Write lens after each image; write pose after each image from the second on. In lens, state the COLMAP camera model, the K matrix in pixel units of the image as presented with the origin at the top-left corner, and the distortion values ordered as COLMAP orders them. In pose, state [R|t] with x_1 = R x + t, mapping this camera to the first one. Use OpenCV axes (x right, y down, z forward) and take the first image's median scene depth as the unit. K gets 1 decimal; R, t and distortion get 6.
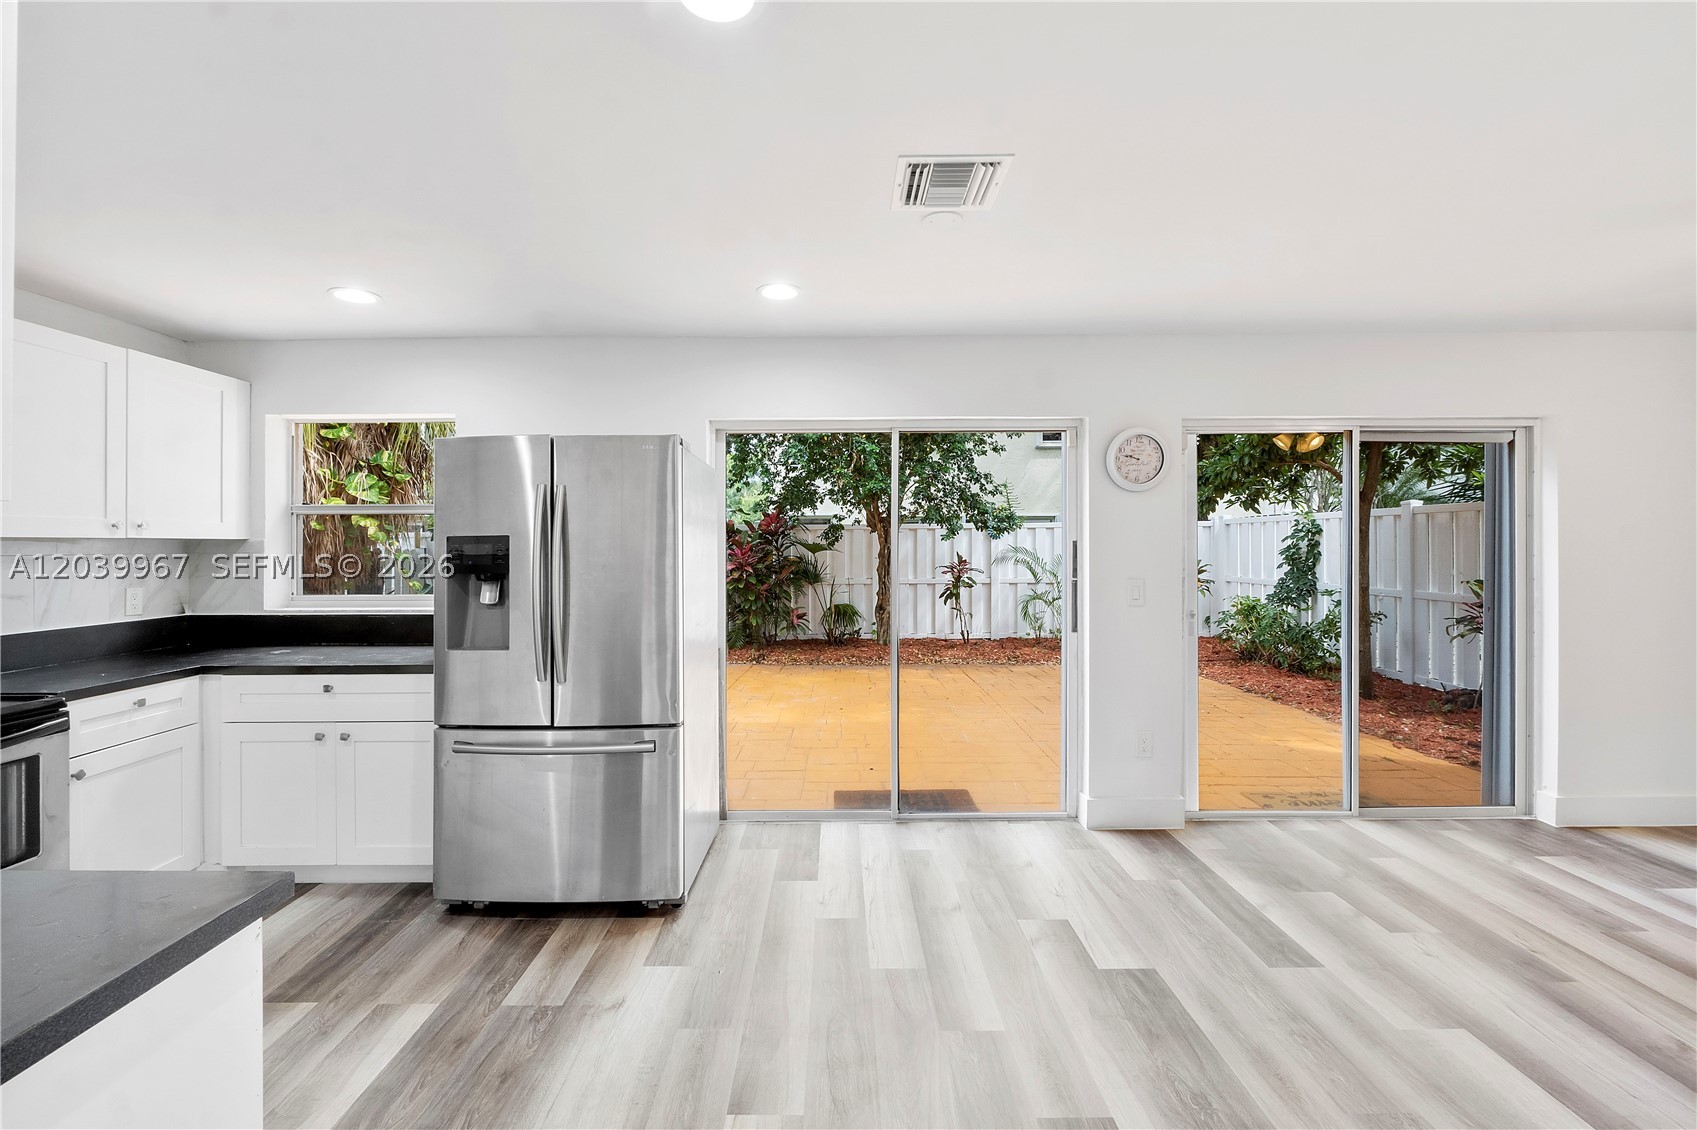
lens RADIAL K [[725.1, 0, 837.3], [0, 725.1, 546.3], [0, 0, 1]] dist [-0.009090, -0.000238]
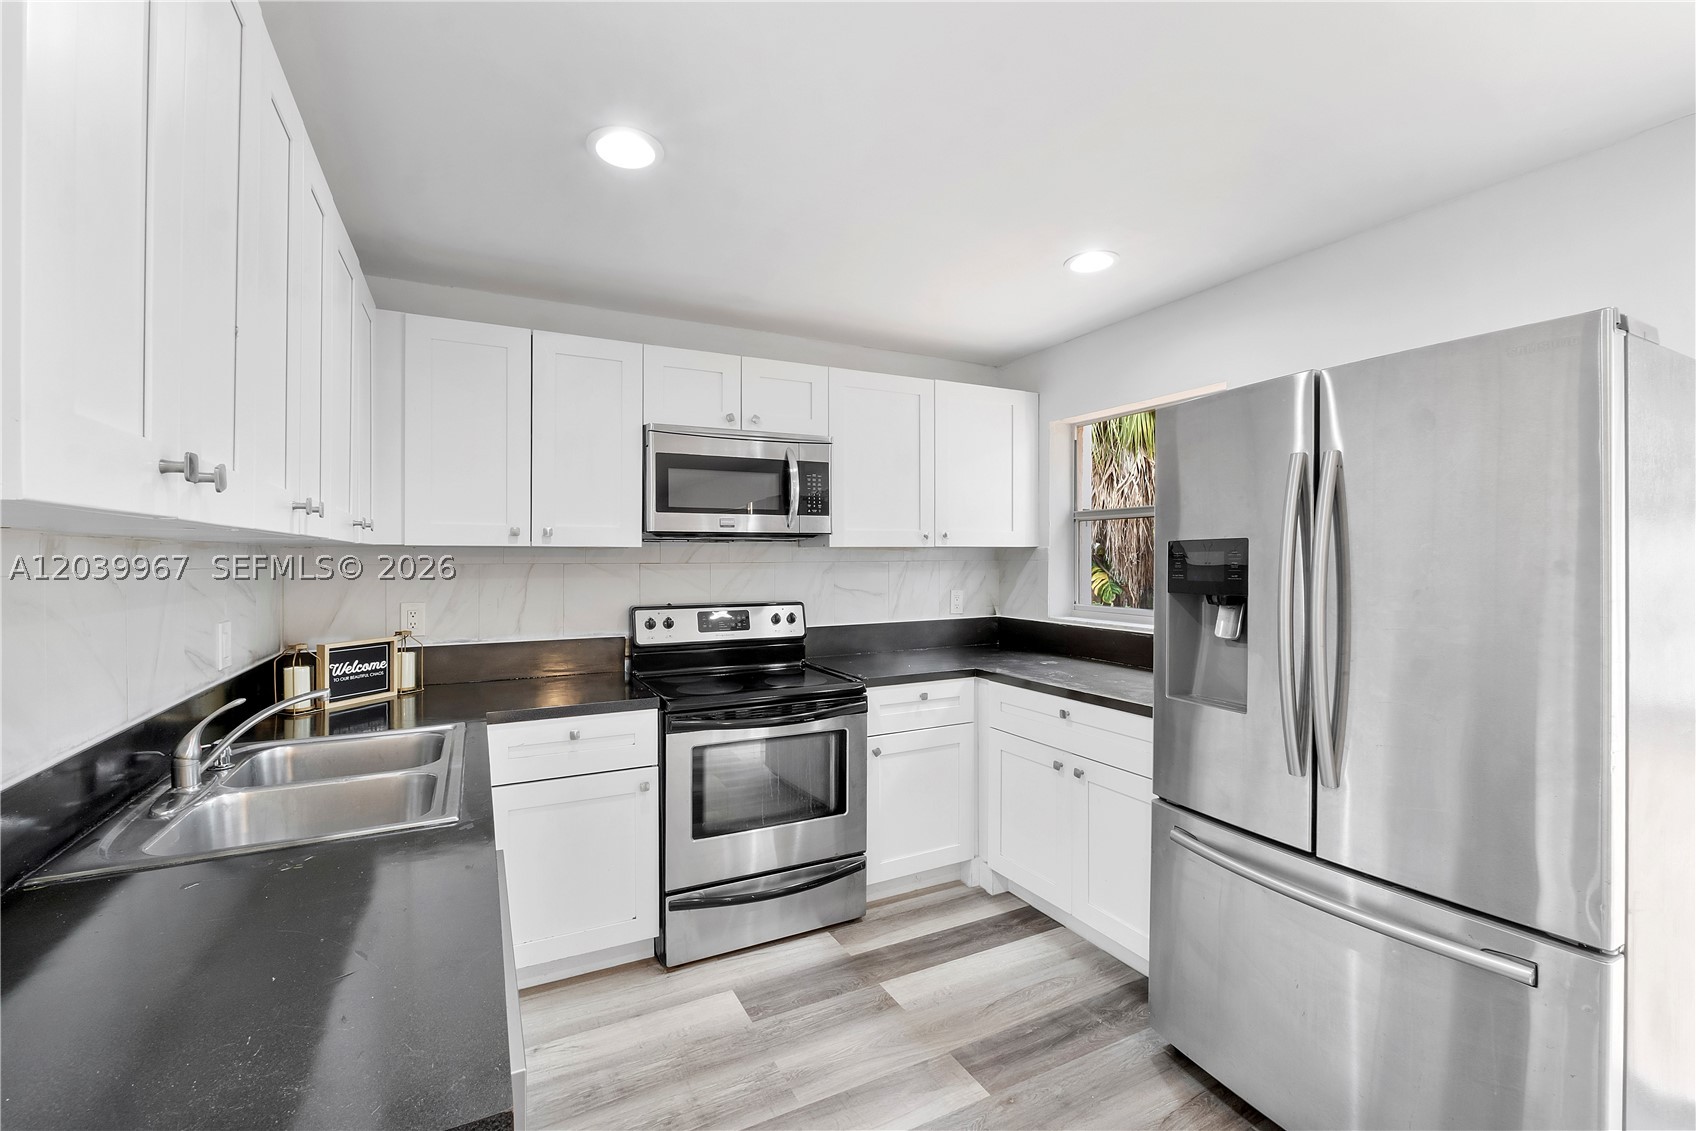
lens RADIAL K [[724.7, 0, 835.2], [0, 724.7, 557.5], [0, 0, 1]] dist [-0.009090, -0.000238]
pose [[0.451982, 0.003426, -0.892020, -0.042106], [0.002259, 0.999985, 0.004986, -0.000583], [0.892024, -0.004268, 0.451968, 0.372310]]
